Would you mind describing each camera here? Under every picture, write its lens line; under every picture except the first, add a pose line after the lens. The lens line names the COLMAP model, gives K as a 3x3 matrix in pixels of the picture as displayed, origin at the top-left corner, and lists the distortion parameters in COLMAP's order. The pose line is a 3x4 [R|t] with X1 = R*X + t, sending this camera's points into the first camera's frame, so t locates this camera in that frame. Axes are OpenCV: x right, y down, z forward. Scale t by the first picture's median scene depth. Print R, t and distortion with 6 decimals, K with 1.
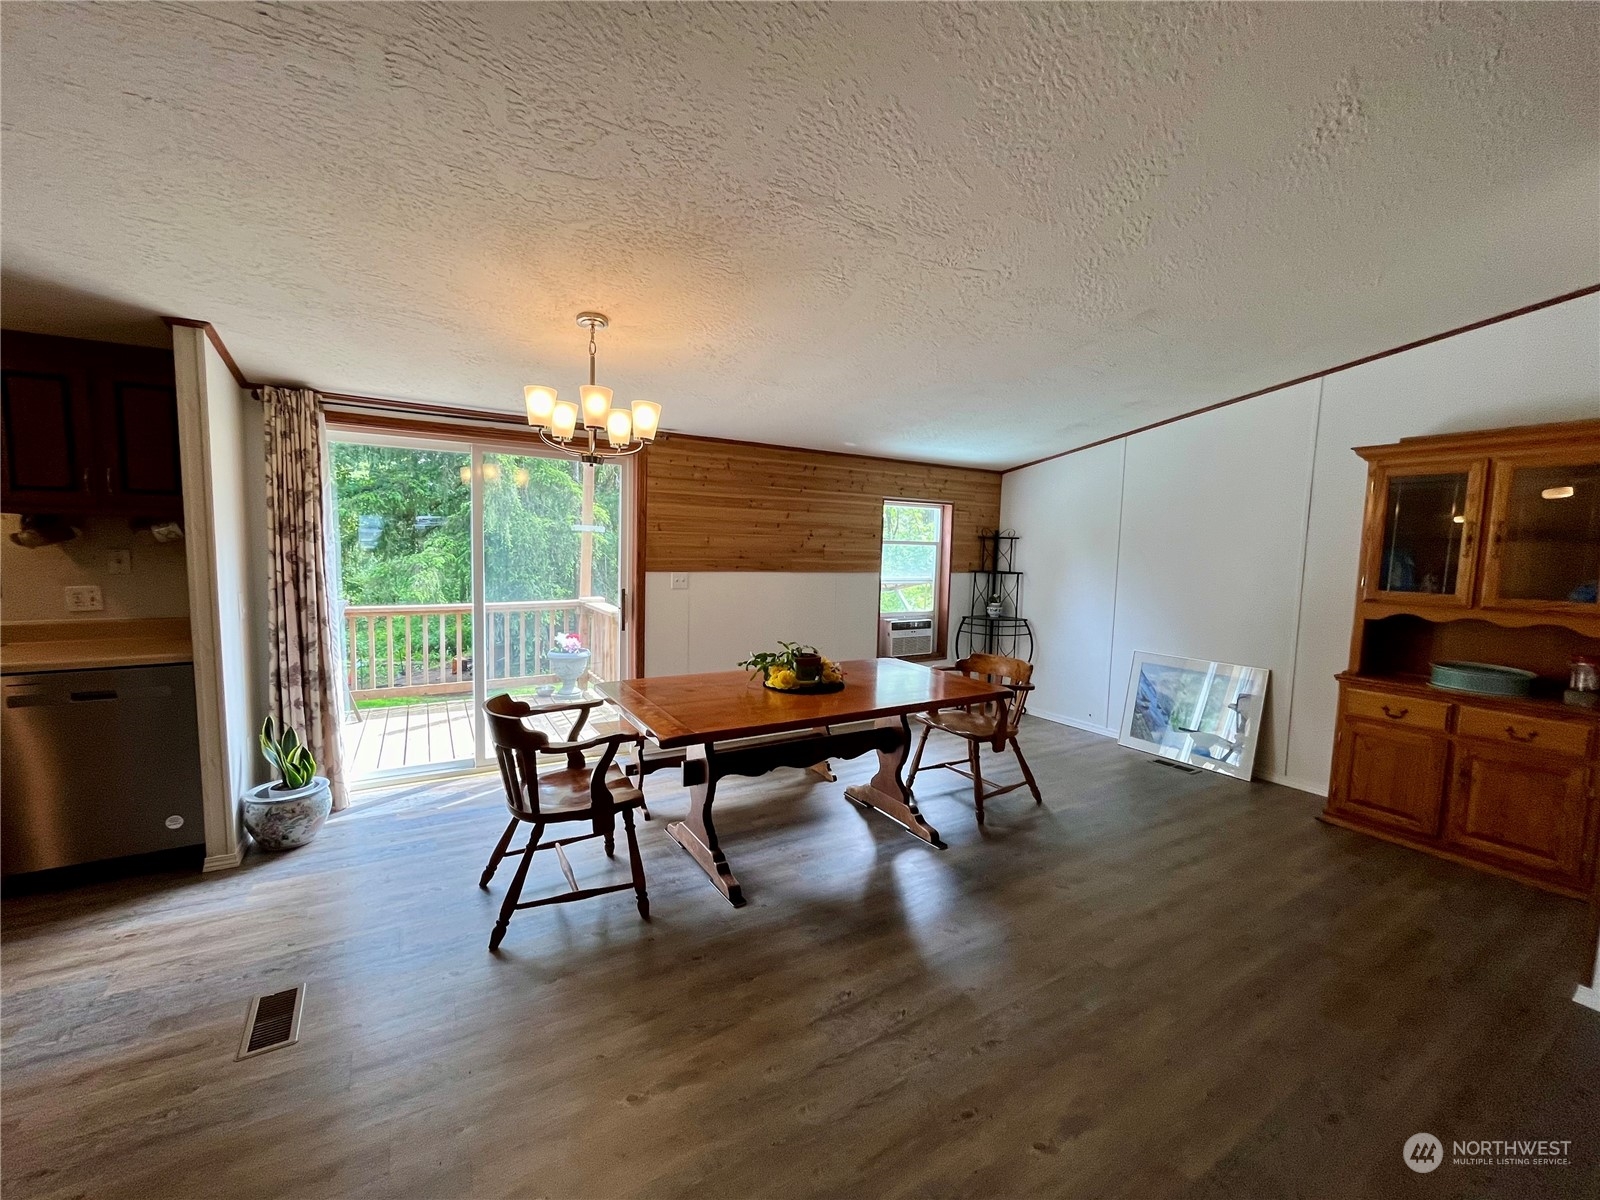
lens RADIAL K [[647.9, 0, 797.9], [0, 647.9, 605.9], [0, 0, 1]] dist [-0.000417, -0.000347]
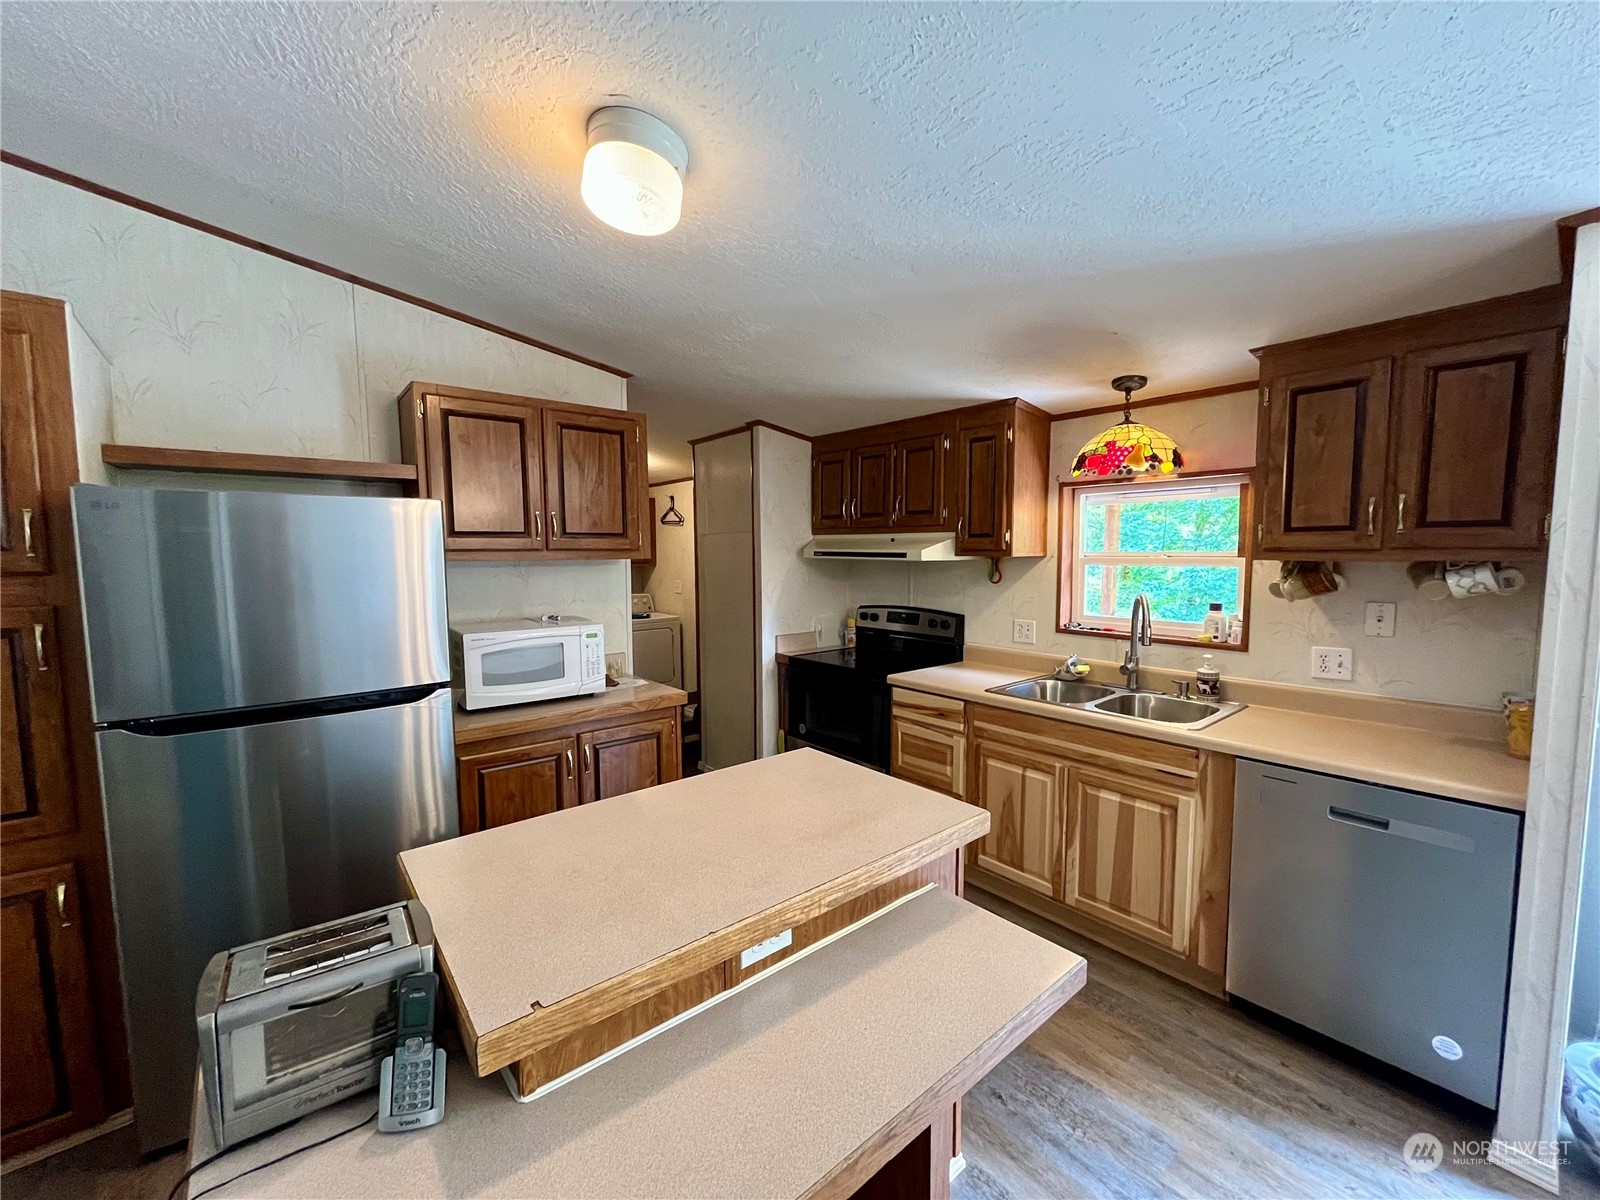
lens RADIAL K [[647.9, 0, 797.9], [0, 647.9, 605.9], [0, 0, 1]] dist [-0.000417, -0.000347]
pose [[0.154846, 0.058573, -0.986201, -0.438970], [-0.078792, 0.995793, 0.046771, -0.068757], [0.984792, 0.070462, 0.158810, 0.233335]]
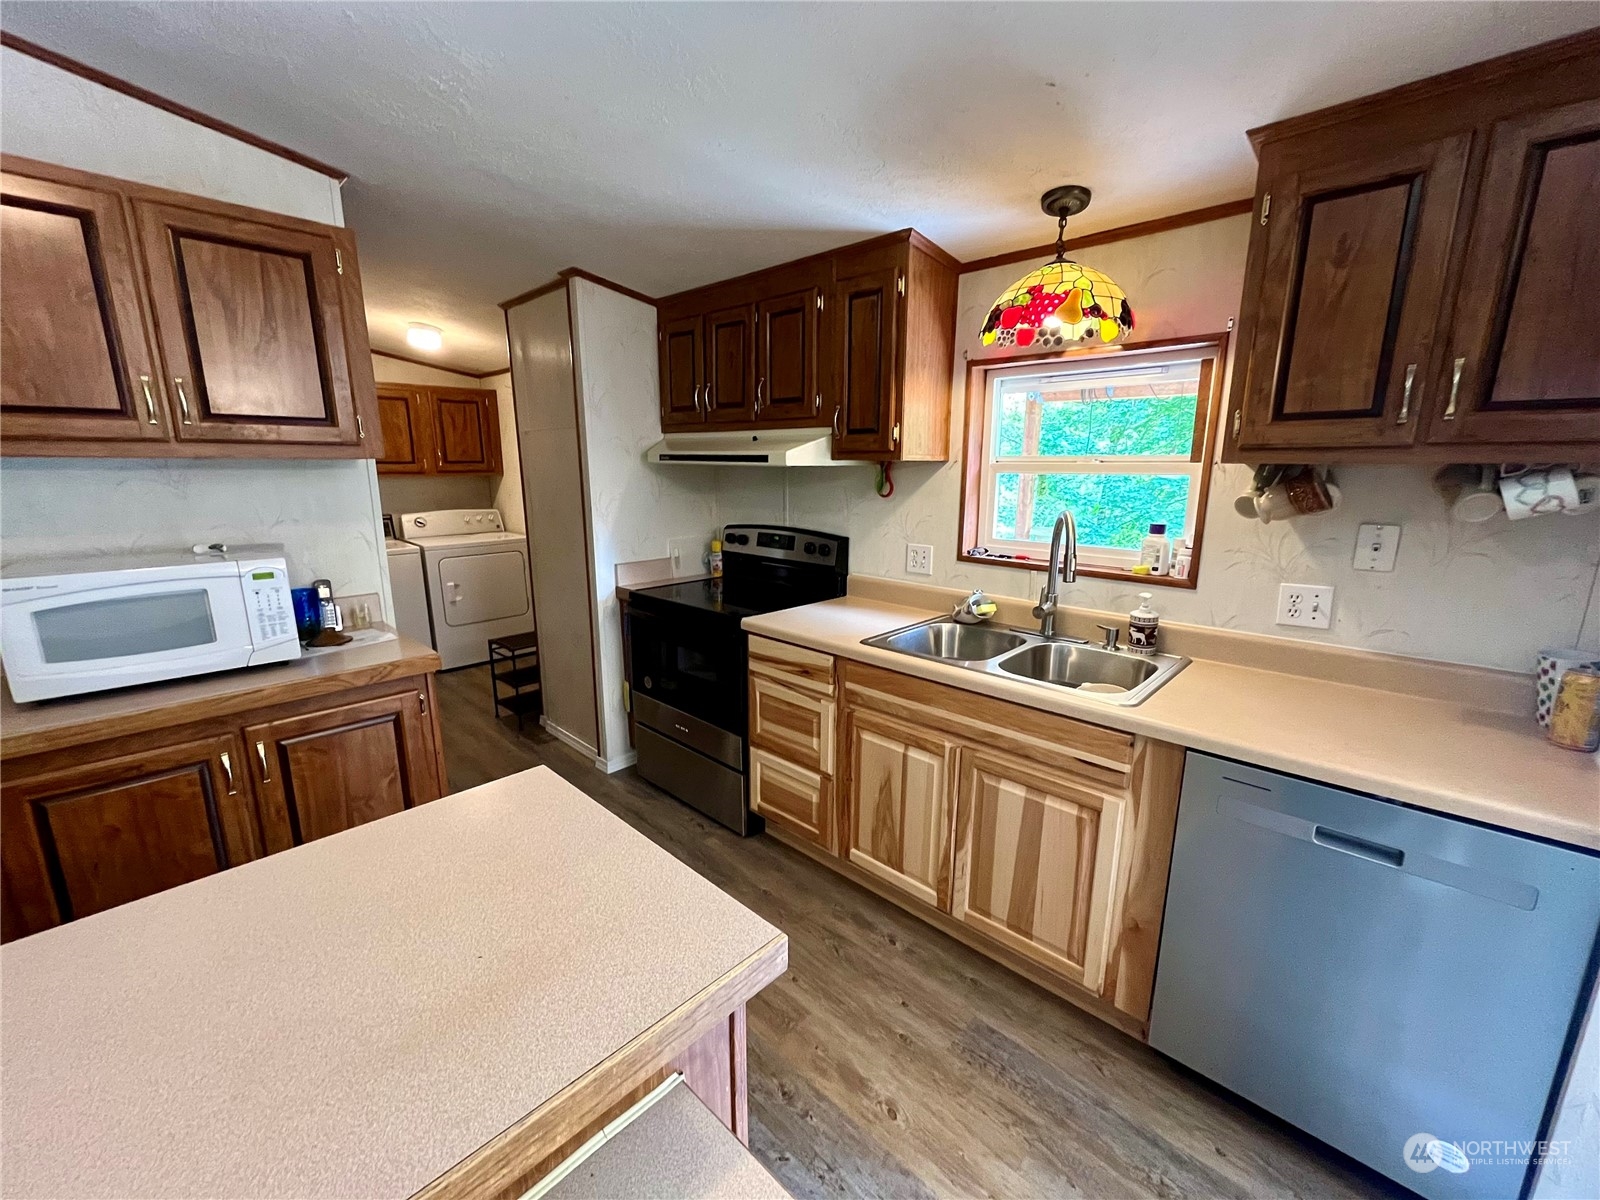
lens RADIAL K [[647.9, 0, 797.9], [0, 647.9, 605.9], [0, 0, 1]] dist [-0.000417, -0.000347]
pose [[0.265353, 0.182804, -0.946663, -0.685856], [-0.082109, 0.982579, 0.166724, -0.074083], [0.960649, 0.033489, 0.275740, 0.405133]]
